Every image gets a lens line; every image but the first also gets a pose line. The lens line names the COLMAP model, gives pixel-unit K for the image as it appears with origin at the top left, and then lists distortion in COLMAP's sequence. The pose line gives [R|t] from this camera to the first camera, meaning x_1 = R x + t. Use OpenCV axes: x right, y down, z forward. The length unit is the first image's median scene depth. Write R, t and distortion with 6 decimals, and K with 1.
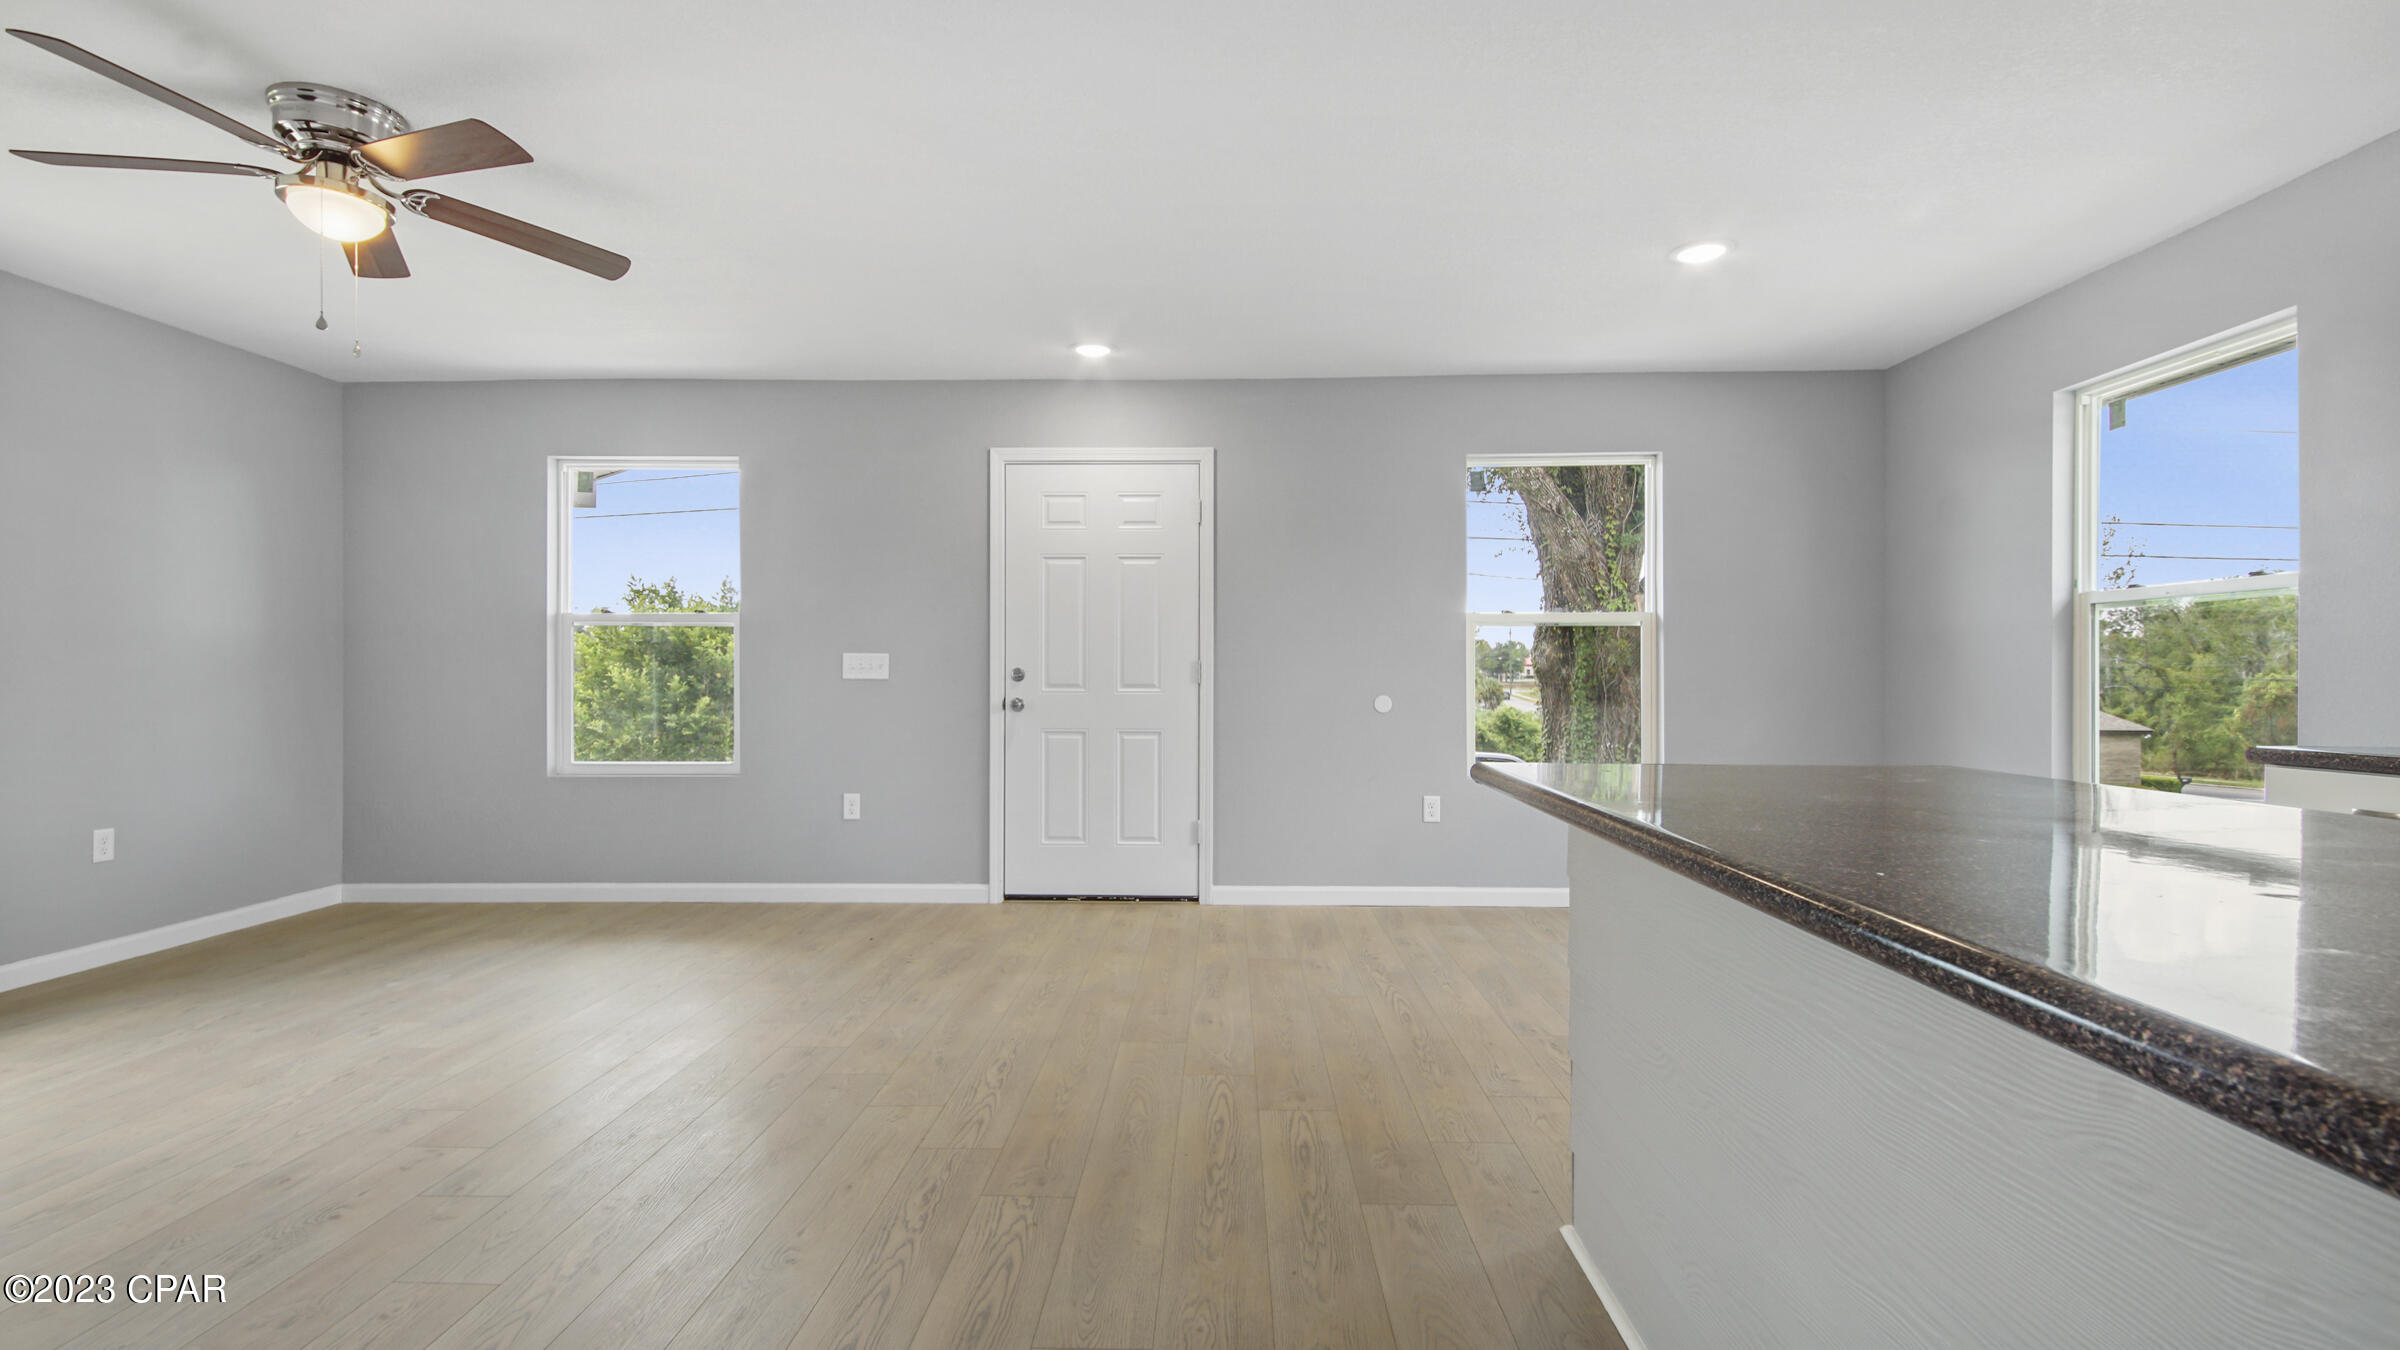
lens RADIAL K [[1043.7, 0, 1193.2], [0, 1043.7, 685.6], [0, 0, 1]] dist [0.023009, -0.000224]
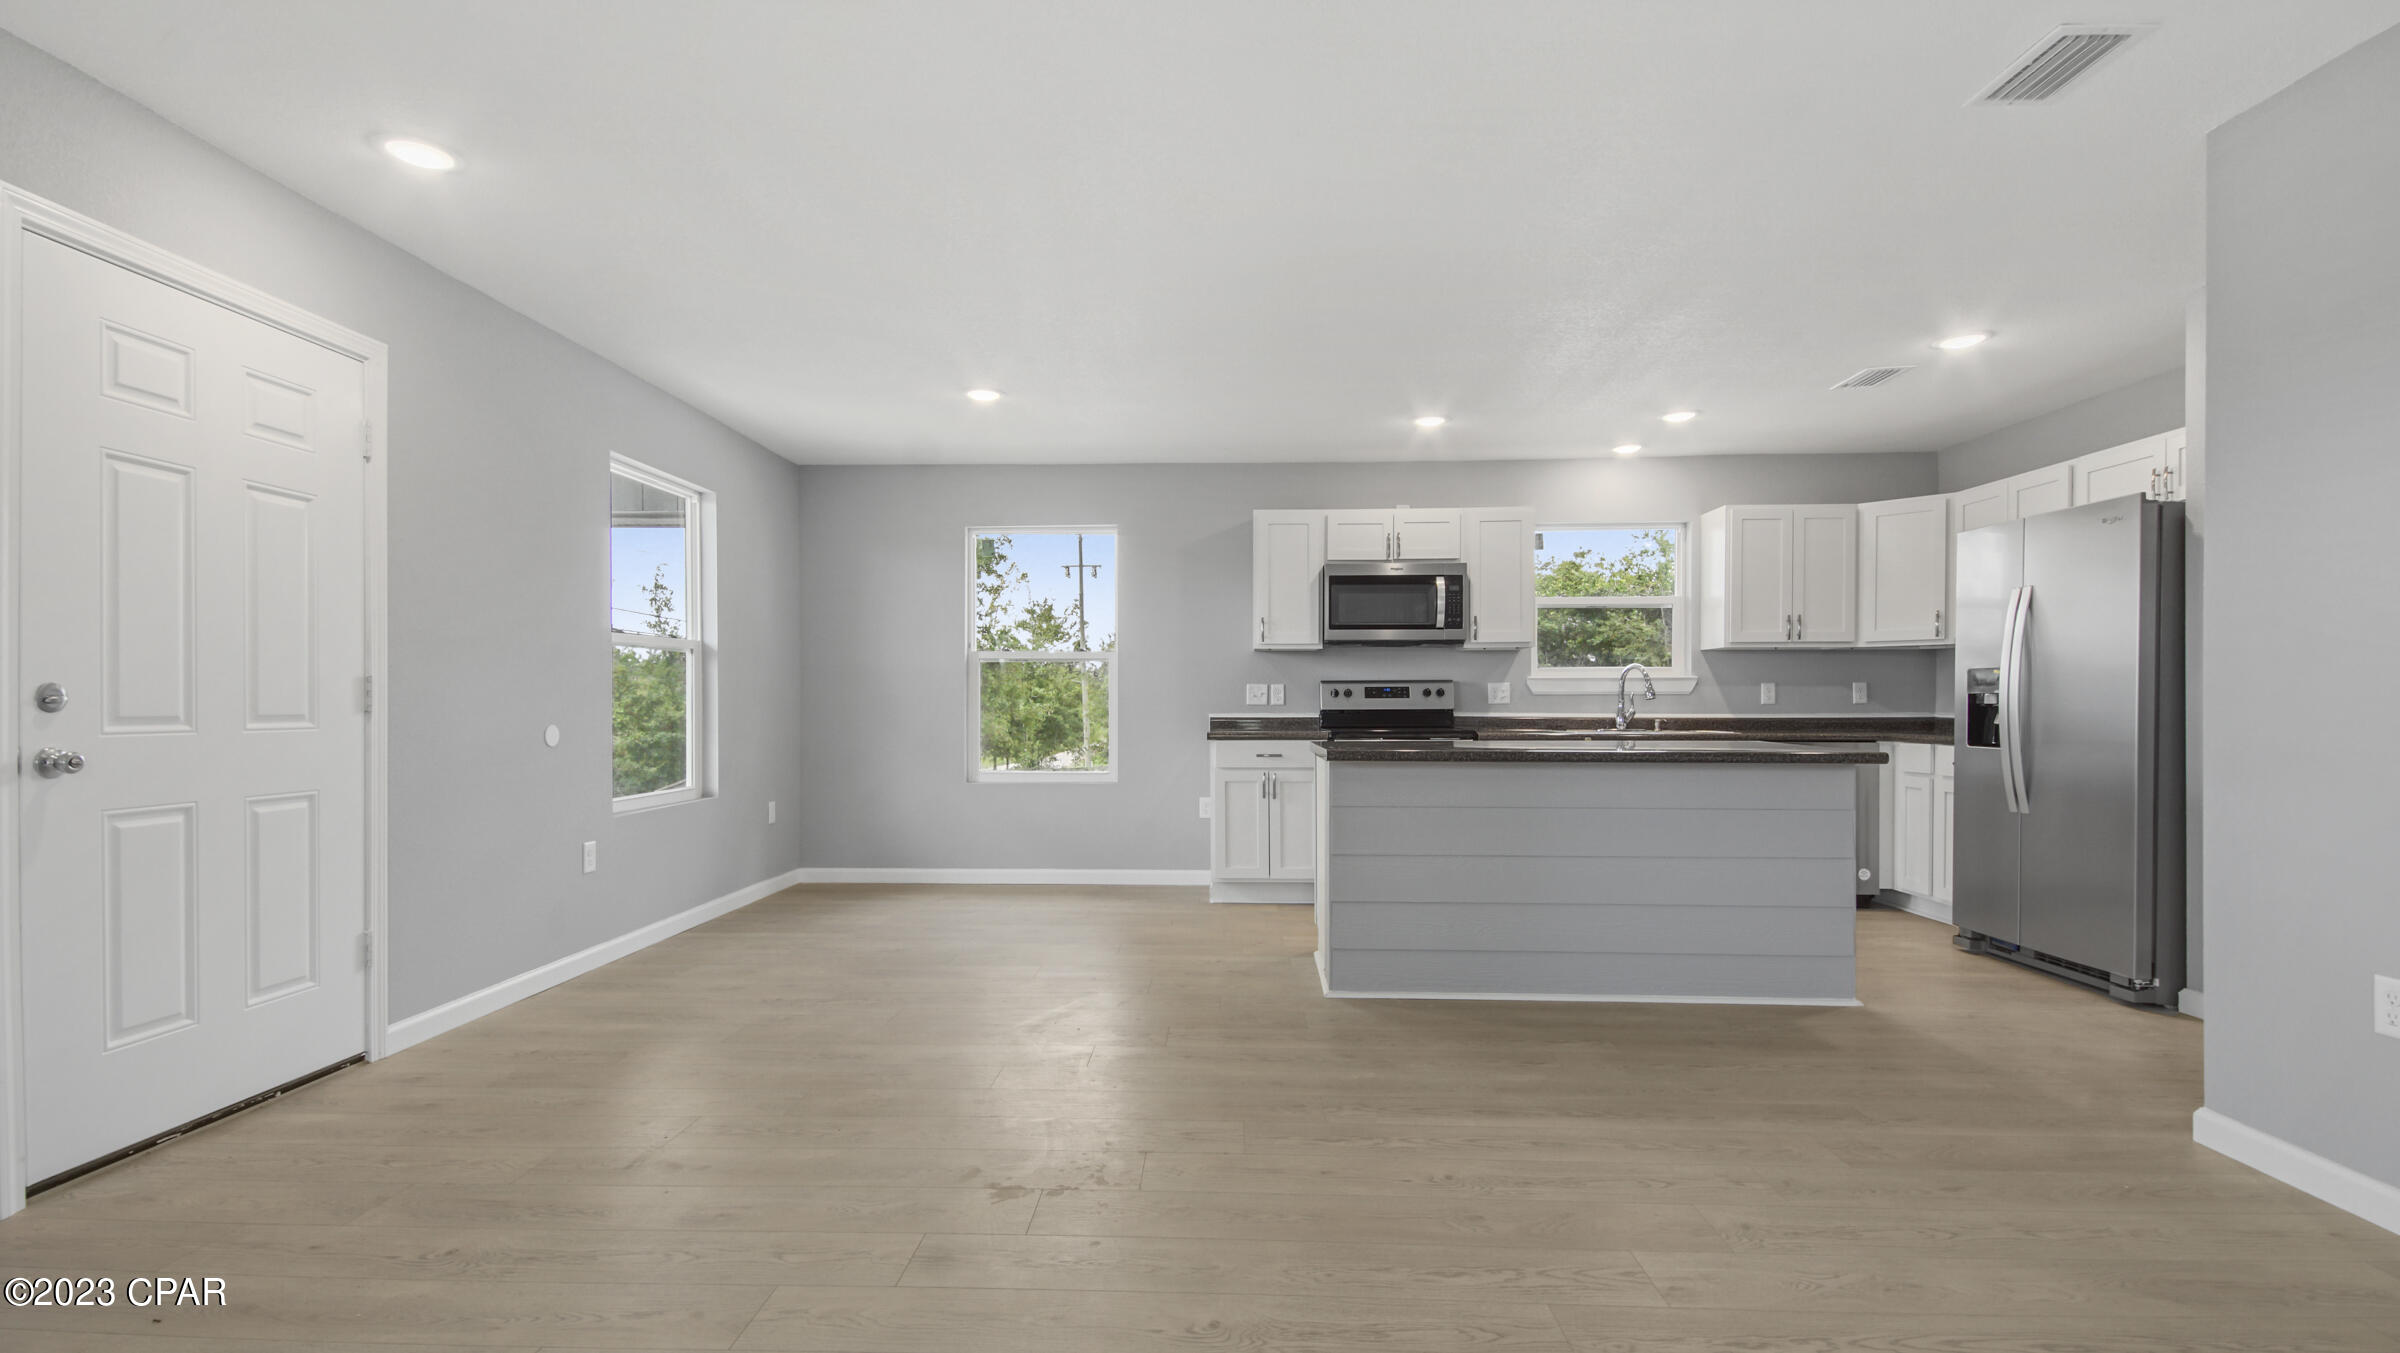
lens RADIAL K [[1062.9, 0, 1189.1], [0, 1062.9, 712.0], [0, 0, 1]] dist [-0.000329, -0.000371]
pose [[0.015178, -0.009943, 0.999835, -0.927568], [0.007778, 0.999921, 0.009826, -0.007464], [-0.999855, 0.007627, 0.015255, 0.729656]]
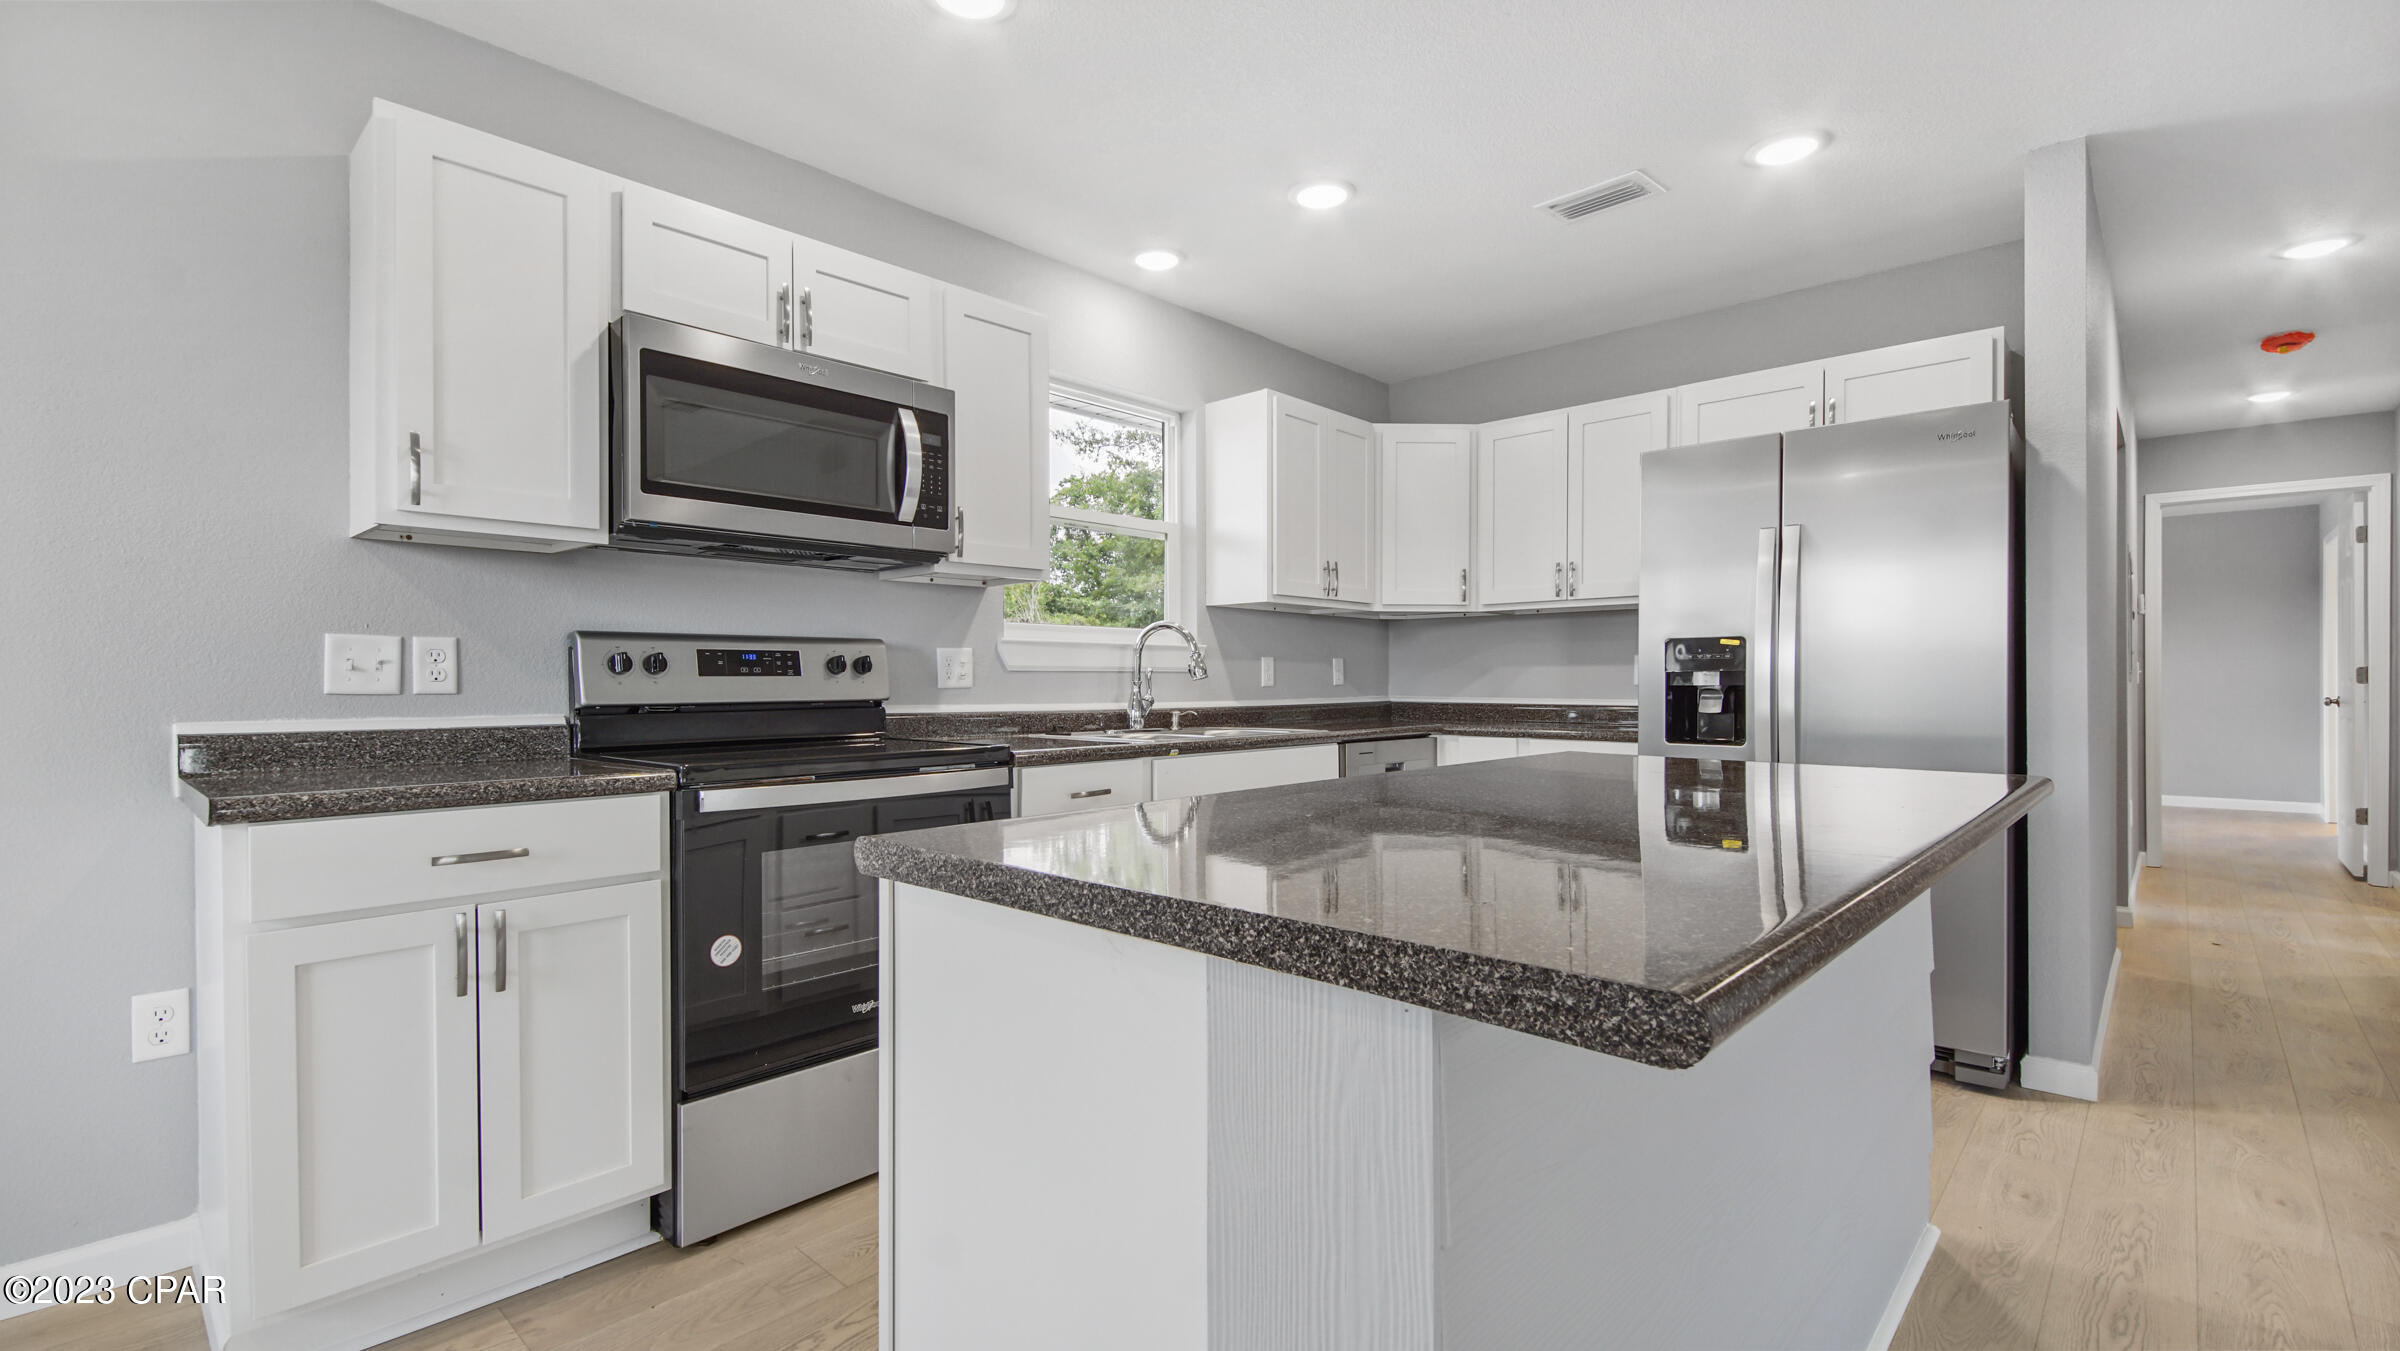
lens RADIAL K [[1043.7, 0, 1193.2], [0, 1043.7, 686.1], [0, 0, 1]] dist [0.023009, -0.000224]
pose [[-0.745701, -0.000526, 0.666280, 0.108957], [0.006897, 0.999940, 0.008508, -0.007504], [-0.666245, 0.010940, -0.745653, 0.783314]]
